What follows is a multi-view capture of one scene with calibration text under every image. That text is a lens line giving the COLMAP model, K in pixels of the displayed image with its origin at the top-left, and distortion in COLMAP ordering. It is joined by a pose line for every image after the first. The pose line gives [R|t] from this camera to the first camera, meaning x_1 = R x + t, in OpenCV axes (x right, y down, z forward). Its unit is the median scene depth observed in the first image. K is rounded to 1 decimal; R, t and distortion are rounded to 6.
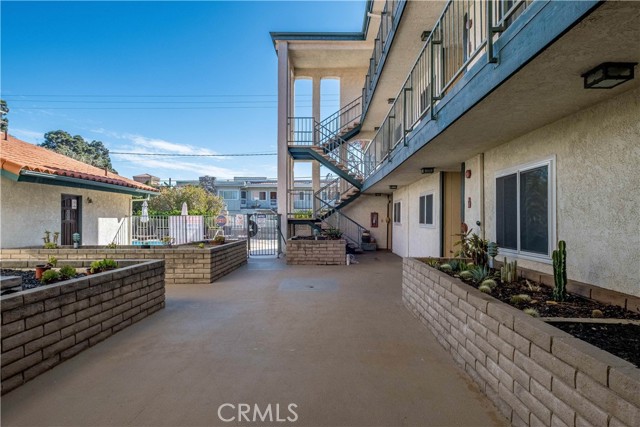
lens RADIAL K [[284.6, 0, 319.3], [0, 284.6, 217.3], [0, 0, 1]] dist [-0.000277, -0.000083]
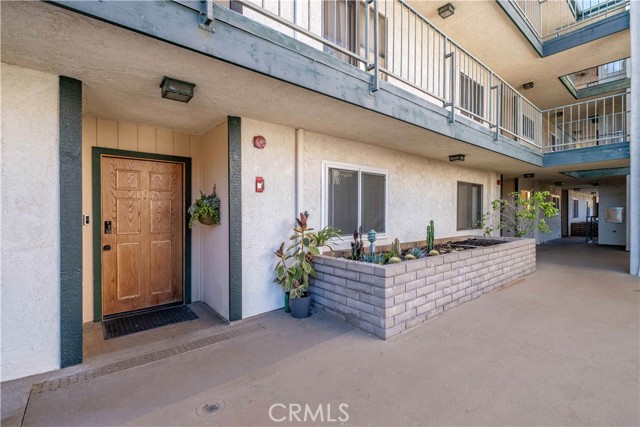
lens RADIAL K [[281.1, 0, 319.4], [0, 281.1, 208.2], [0, 0, 1]] dist [-0.000836, -0.000253]
pose [[-0.648749, 0.001472, 0.761001, -0.125581], [-0.008778, 0.999917, -0.009417, 0.016354], [-0.760952, -0.012789, -0.648682, 2.382557]]
